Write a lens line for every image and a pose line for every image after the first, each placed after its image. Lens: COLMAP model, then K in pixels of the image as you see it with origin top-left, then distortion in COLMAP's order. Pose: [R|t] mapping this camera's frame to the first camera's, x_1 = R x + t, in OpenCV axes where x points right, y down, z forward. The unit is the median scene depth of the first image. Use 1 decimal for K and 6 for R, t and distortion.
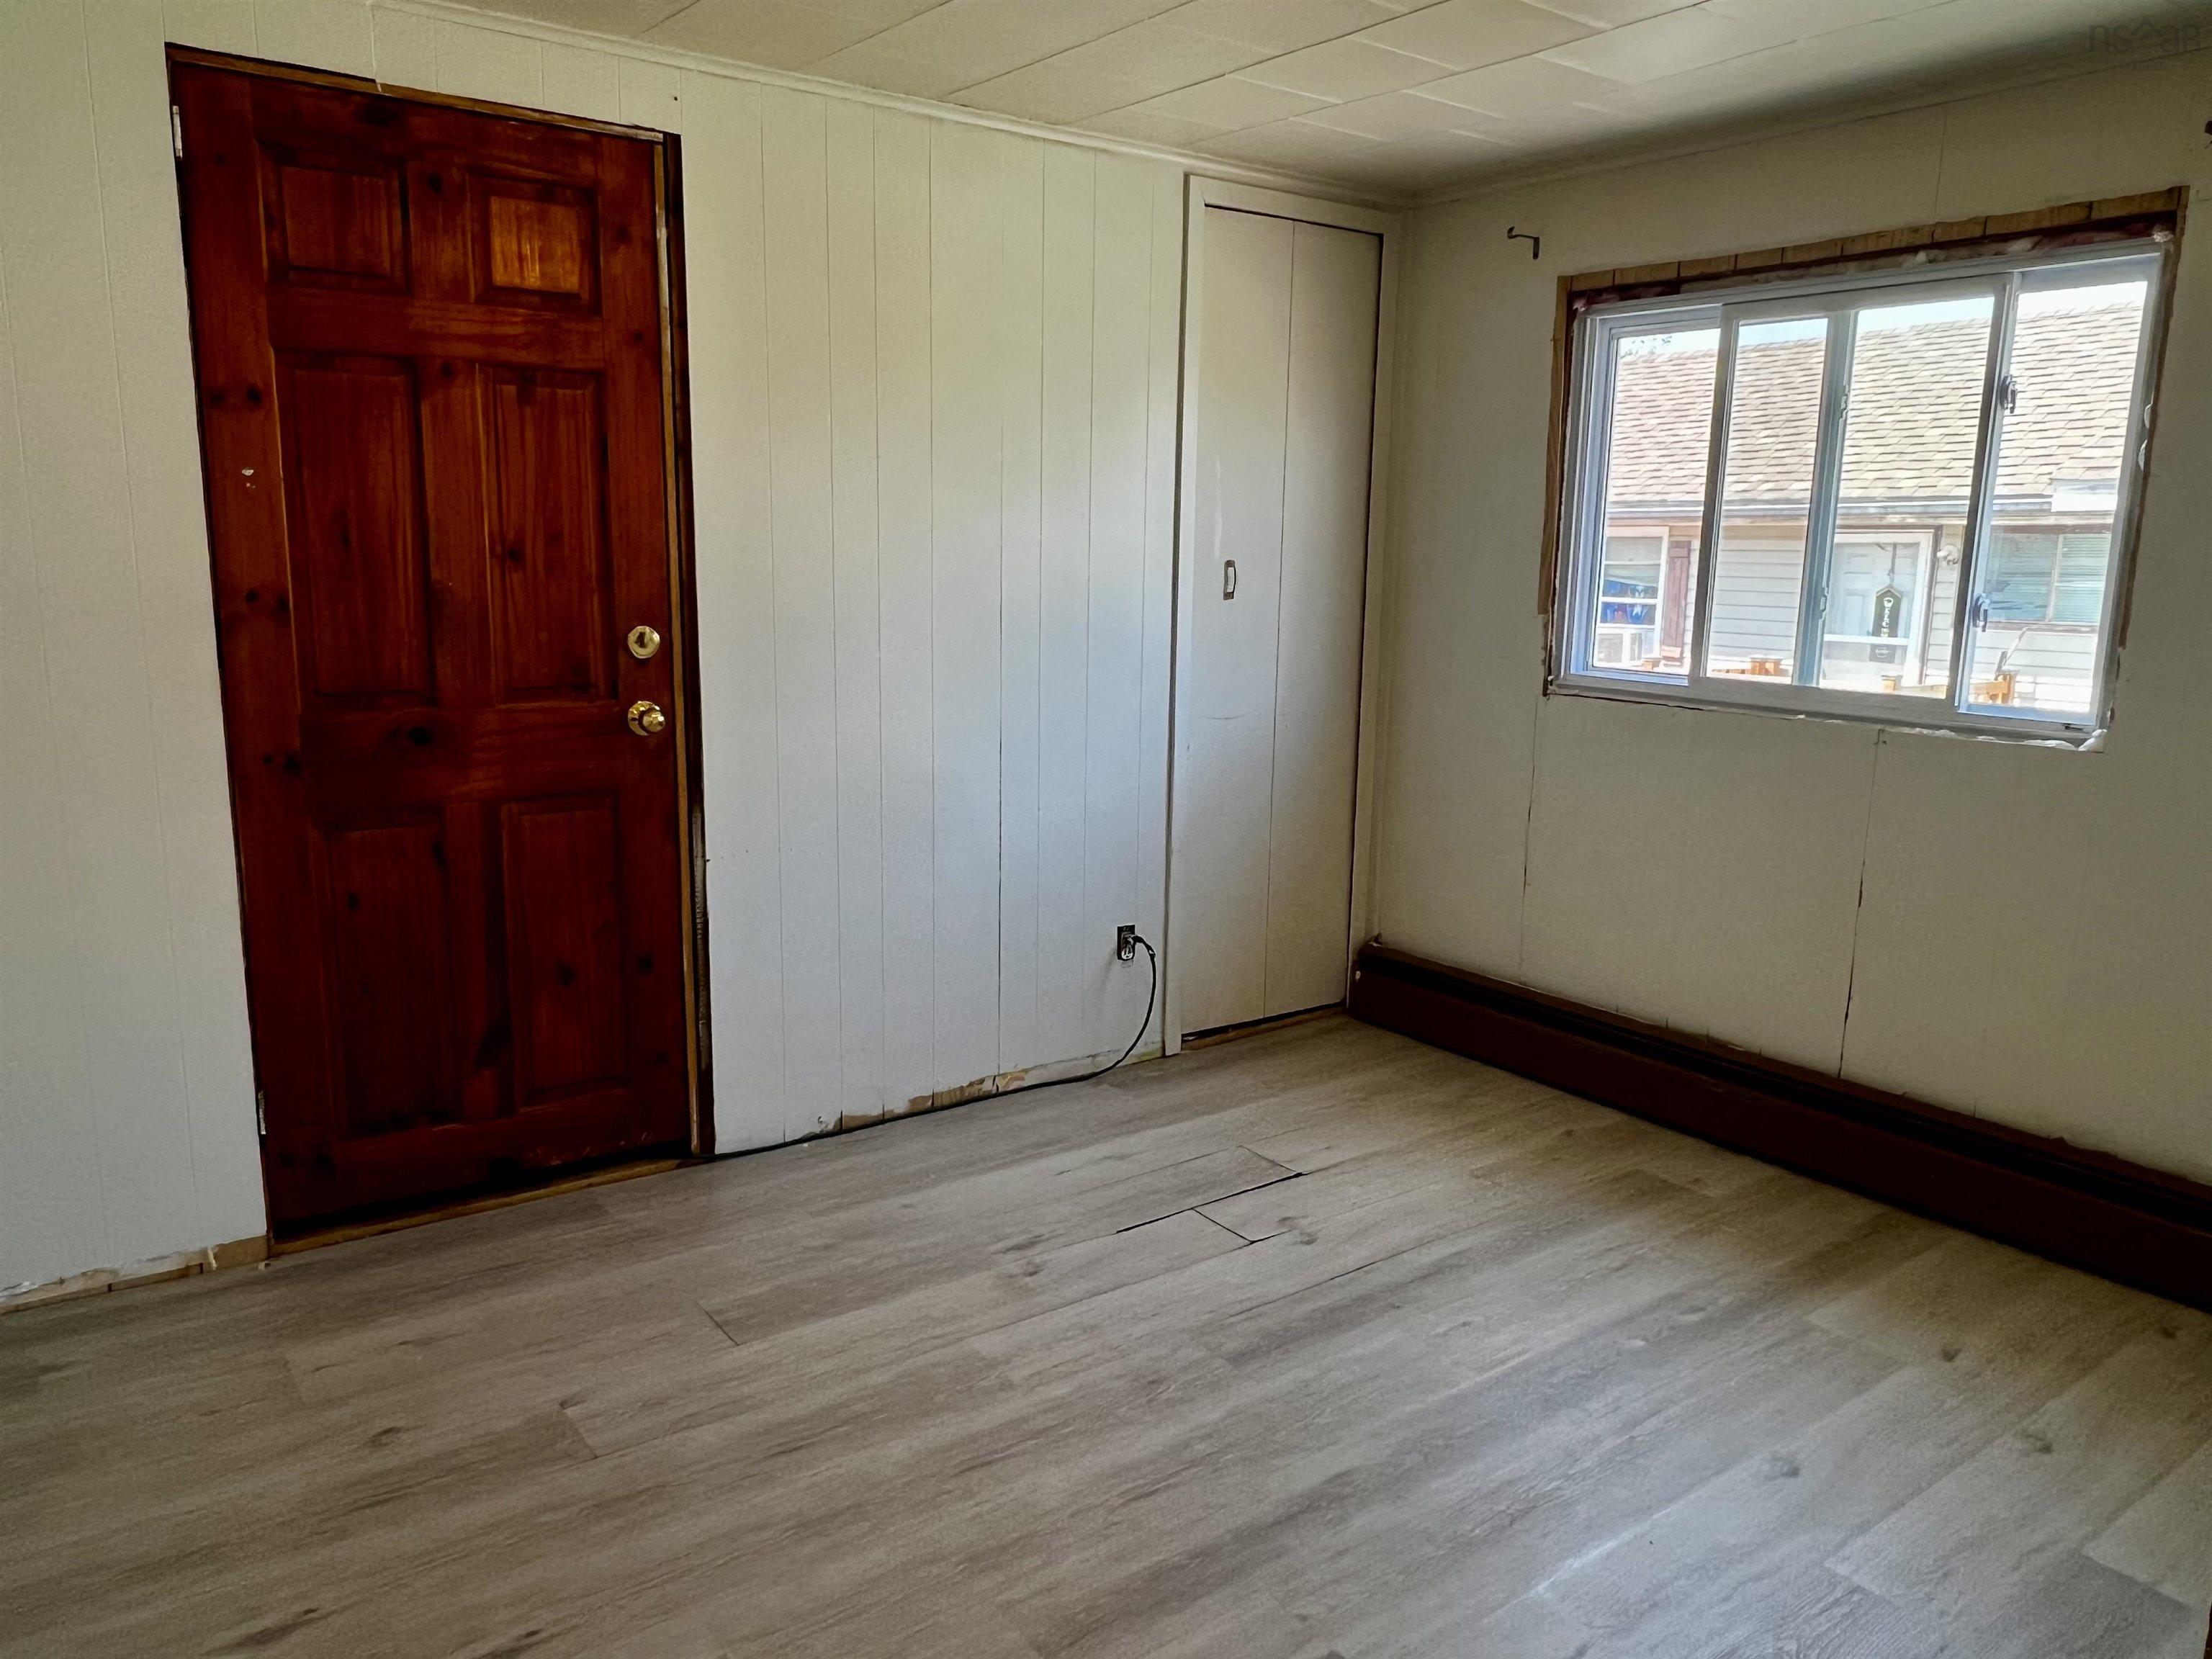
lens RADIAL K [[1601.0, 0, 1106.0], [0, 1601.0, 829.5], [0, 0, 1]] dist [0.006992, -0.003778]
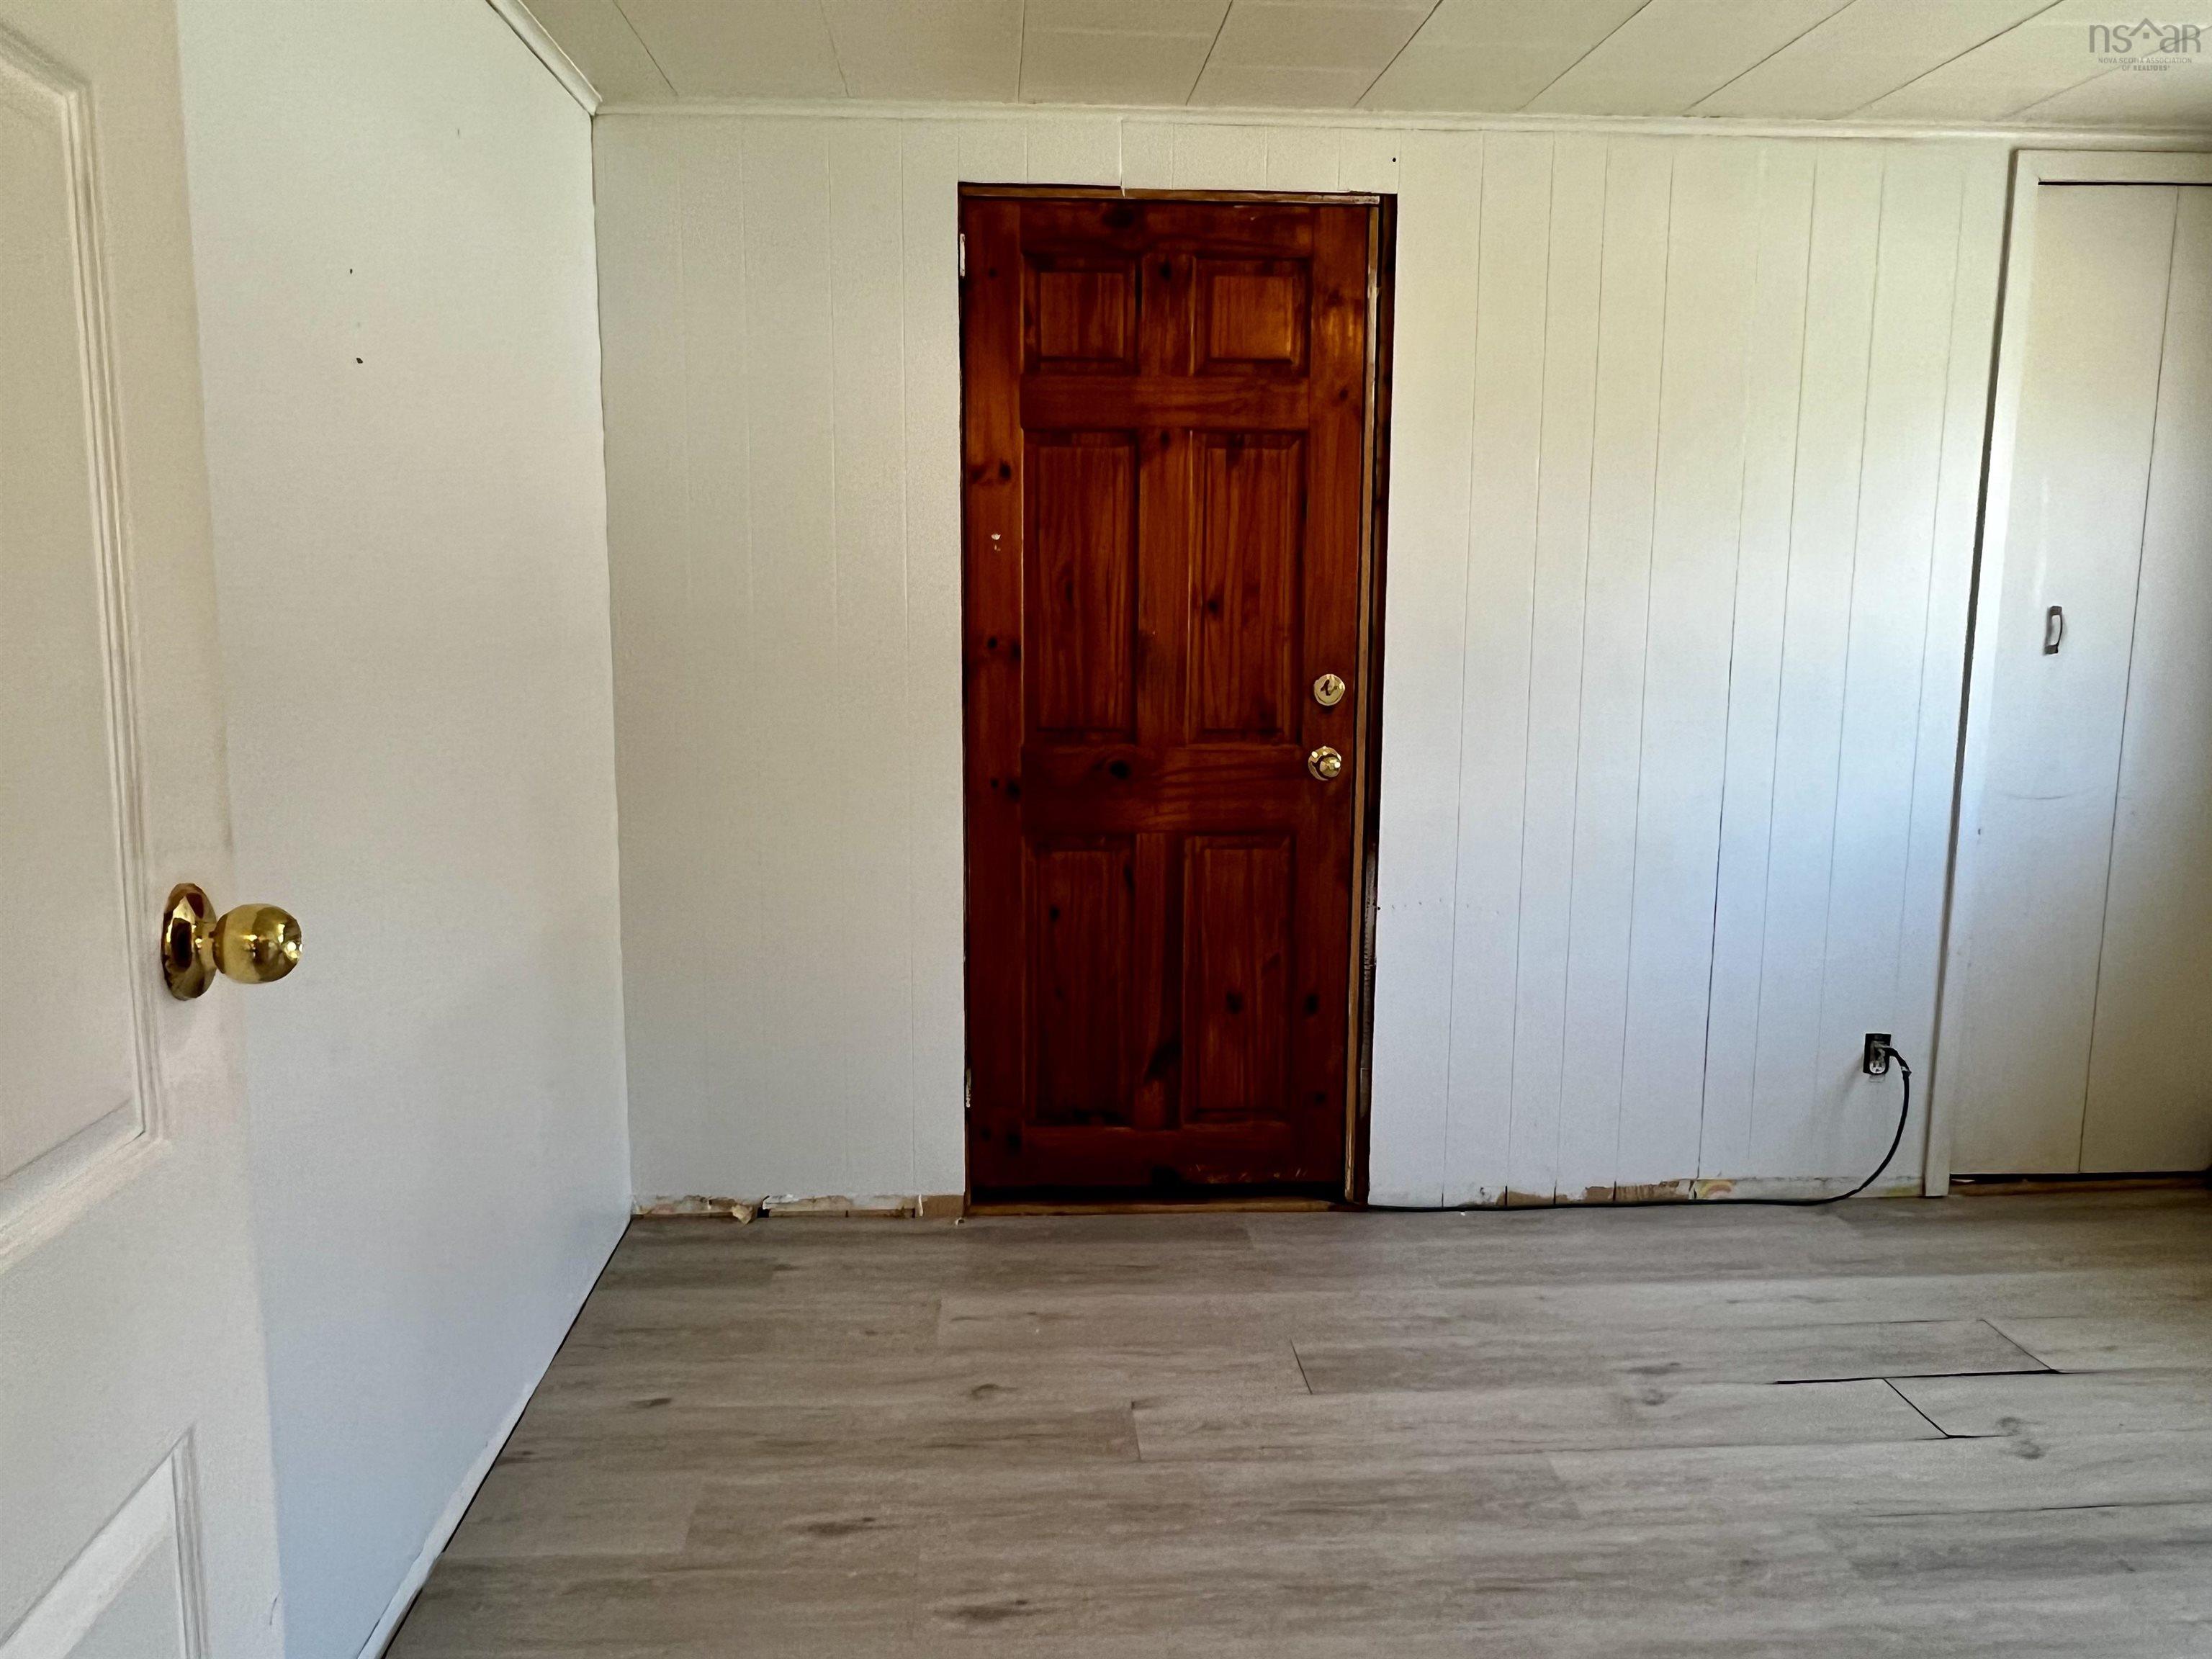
lens RADIAL K [[1601.0, 0, 1106.0], [0, 1601.0, 829.5], [0, 0, 1]] dist [0.006992, -0.003778]
pose [[0.838728, 0.063966, -0.540781, 0.159664], [-0.086211, 0.996150, -0.015880, 0.000755], [0.537683, 0.059940, 0.841013, 0.070313]]
